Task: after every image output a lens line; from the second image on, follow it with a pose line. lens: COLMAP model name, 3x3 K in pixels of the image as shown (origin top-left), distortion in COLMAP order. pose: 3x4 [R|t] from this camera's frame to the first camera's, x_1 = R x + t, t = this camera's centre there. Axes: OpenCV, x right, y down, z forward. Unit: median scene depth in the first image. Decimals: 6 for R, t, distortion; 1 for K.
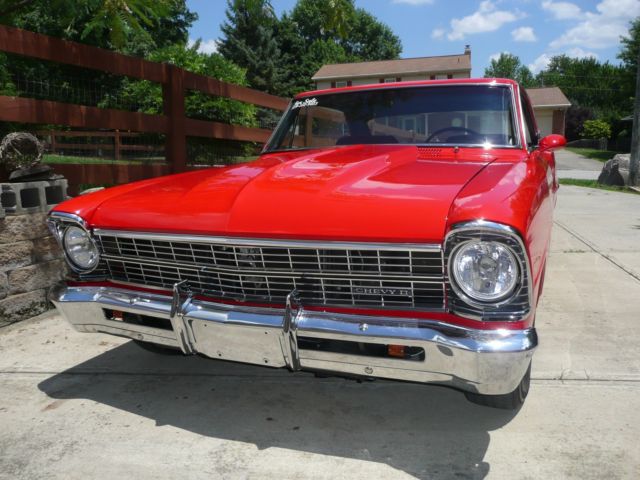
lens RADIAL K [[529.7, 0, 317.9], [0, 529.7, 243.9], [0, 0, 1]] dist [-0.016906, 0.001464]
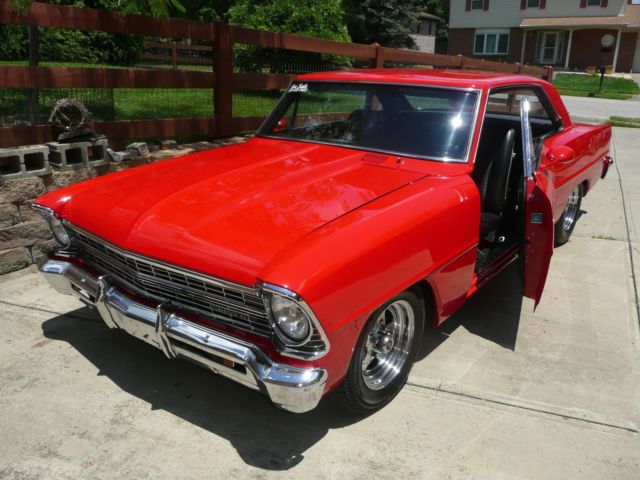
lens RADIAL K [[529.7, 0, 322.6], [0, 529.7, 242.5], [0, 0, 1]] dist [-0.016906, 0.001464]
pose [[0.970917, 0.115065, -0.209952, 0.421812], [-0.079305, 0.981997, 0.171442, -0.221560], [0.225900, -0.149806, 0.962563, -0.085358]]
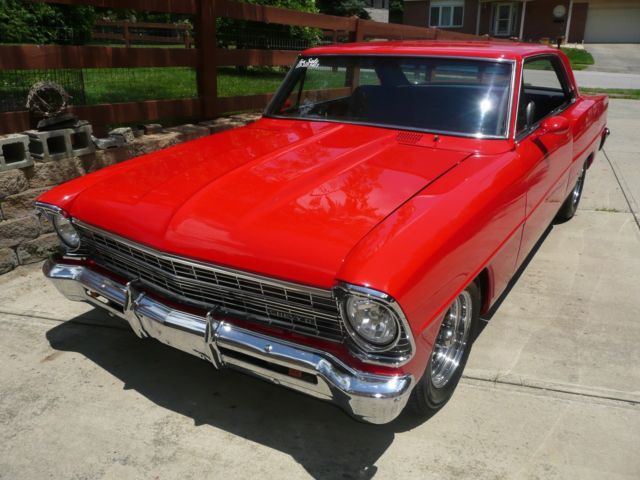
lens RADIAL K [[529.7, 0, 318.8], [0, 529.7, 246.4], [0, 0, 1]] dist [-0.016906, 0.001464]
pose [[0.987639, 0.078951, -0.135407, 0.233005], [-0.048925, 0.975998, 0.212214, -0.214812], [0.148911, -0.202966, 0.967797, -0.023305]]
